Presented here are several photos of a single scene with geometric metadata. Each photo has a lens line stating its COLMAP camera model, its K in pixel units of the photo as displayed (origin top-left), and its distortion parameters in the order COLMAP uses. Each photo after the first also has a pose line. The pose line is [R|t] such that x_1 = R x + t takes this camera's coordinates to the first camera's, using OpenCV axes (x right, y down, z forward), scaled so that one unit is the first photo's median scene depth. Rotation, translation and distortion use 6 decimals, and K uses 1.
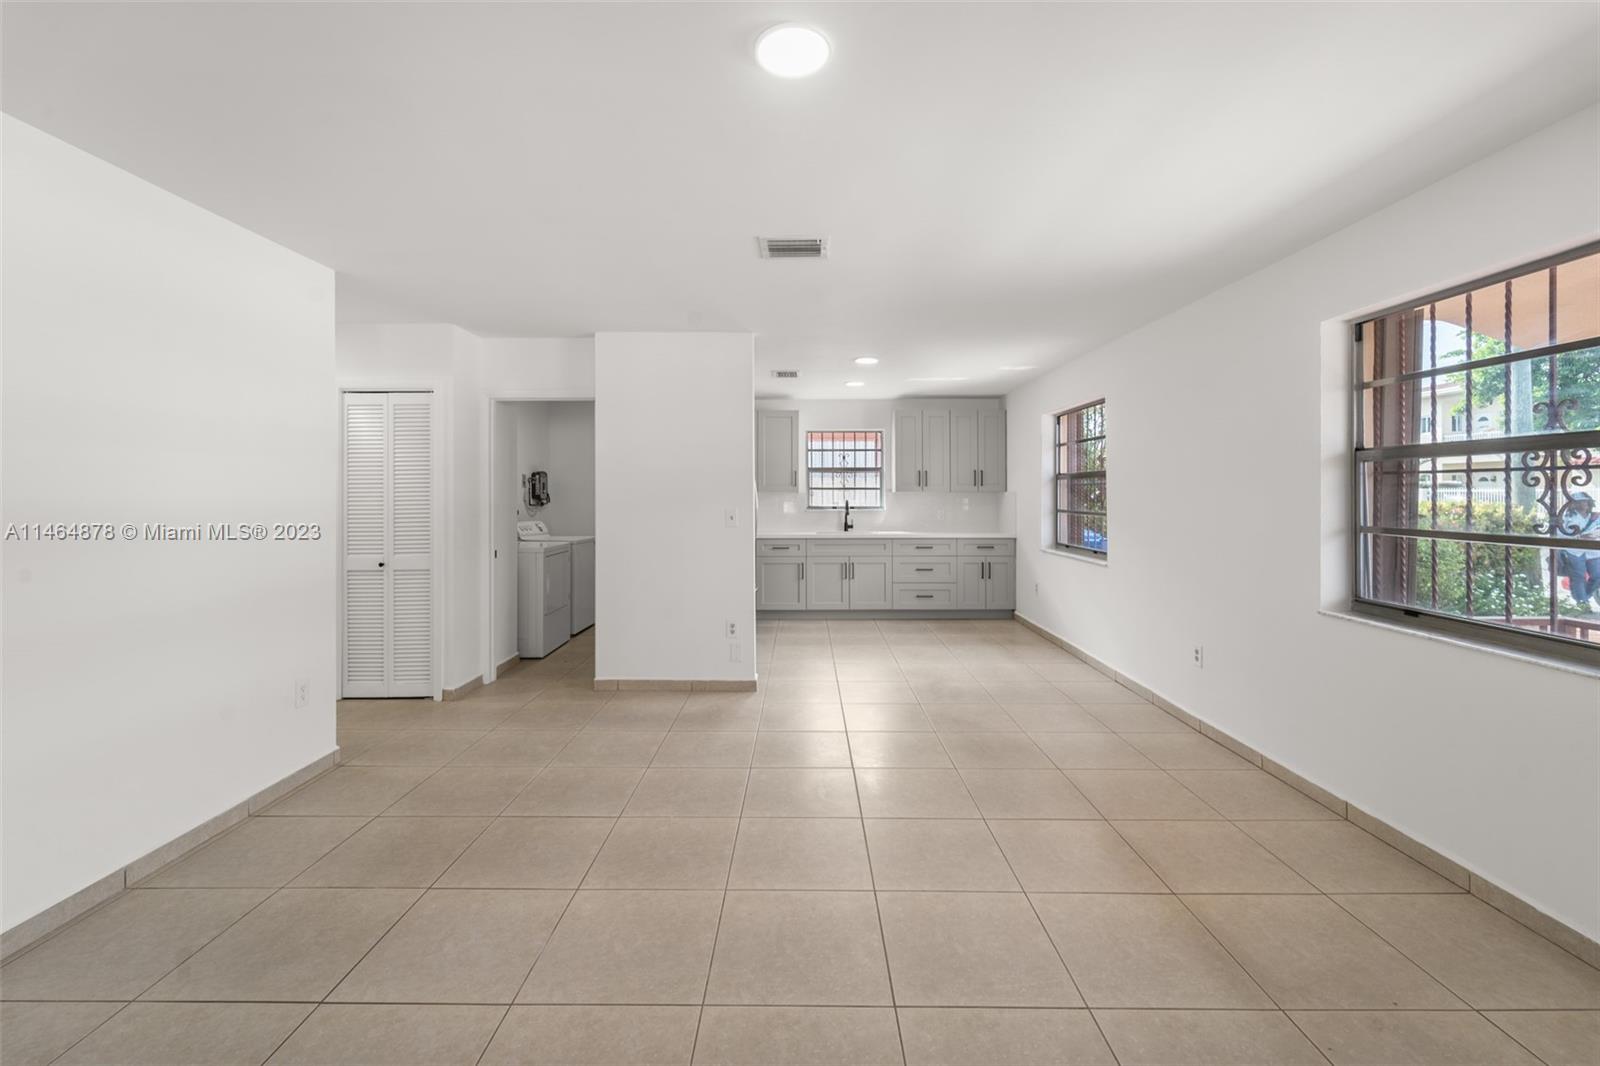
lens RADIAL K [[661.3, 0, 798.2], [0, 661.3, 495.5], [0, 0, 1]] dist [-0.001046, 0.000347]
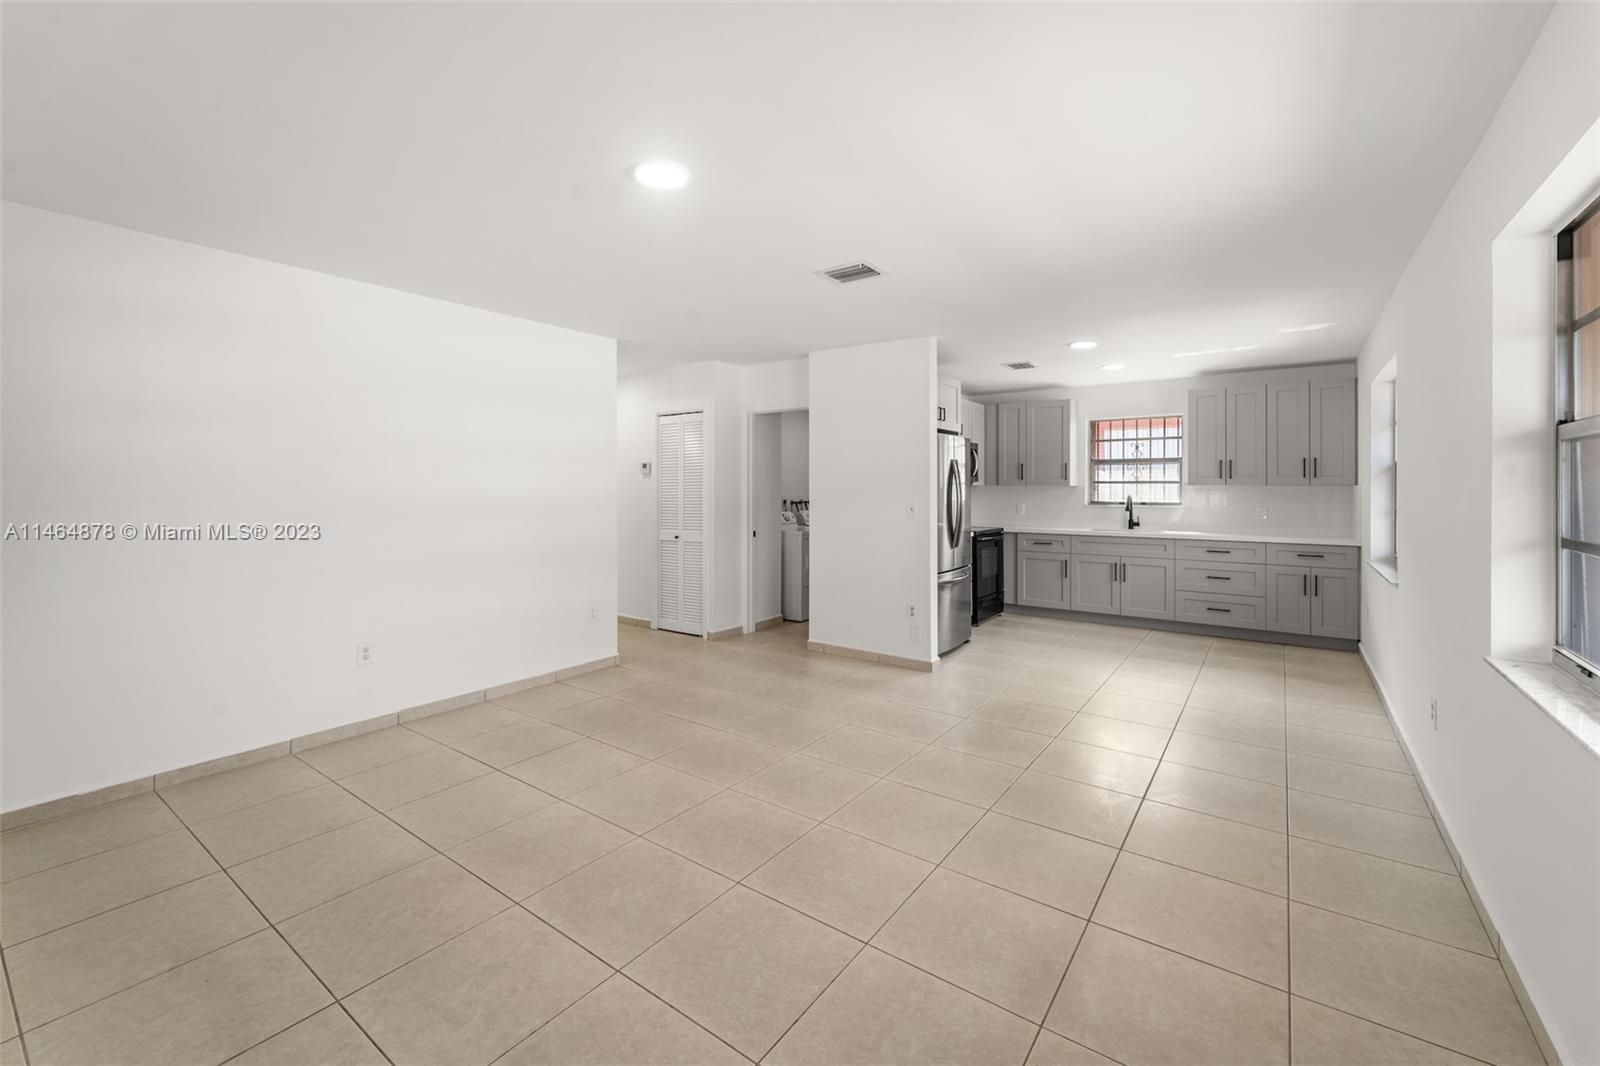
lens RADIAL K [[661.3, 0, 798.2], [0, 661.3, 495.5], [0, 0, 1]] dist [-0.001046, 0.000347]
pose [[0.812959, 0.009325, -0.582246, 0.245200], [-0.003504, 0.999932, 0.011122, -0.000351], [0.582310, -0.007001, 0.812937, 0.004991]]
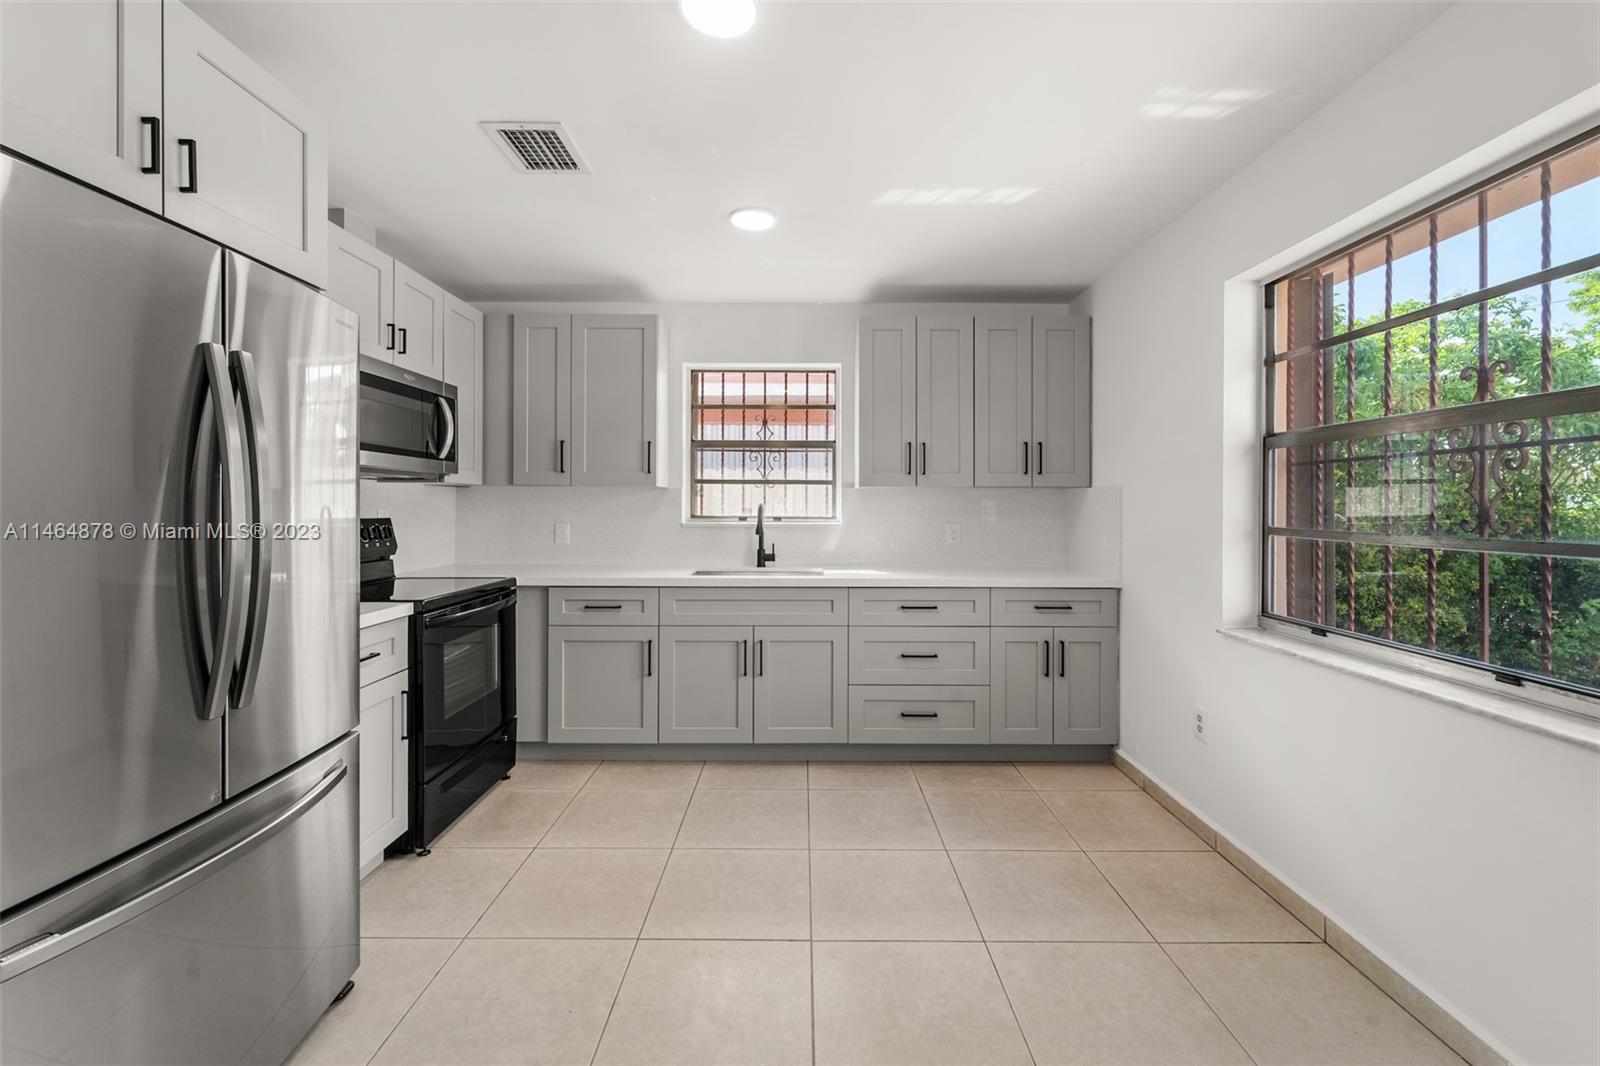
lens RADIAL K [[661.3, 0, 798.2], [0, 661.3, 495.5], [0, 0, 1]] dist [-0.001046, 0.000347]
pose [[0.999981, 0.005743, 0.002103, 0.106350], [-0.005711, 0.999876, -0.014708, 0.008610], [-0.002187, 0.014696, 0.999890, 0.543458]]
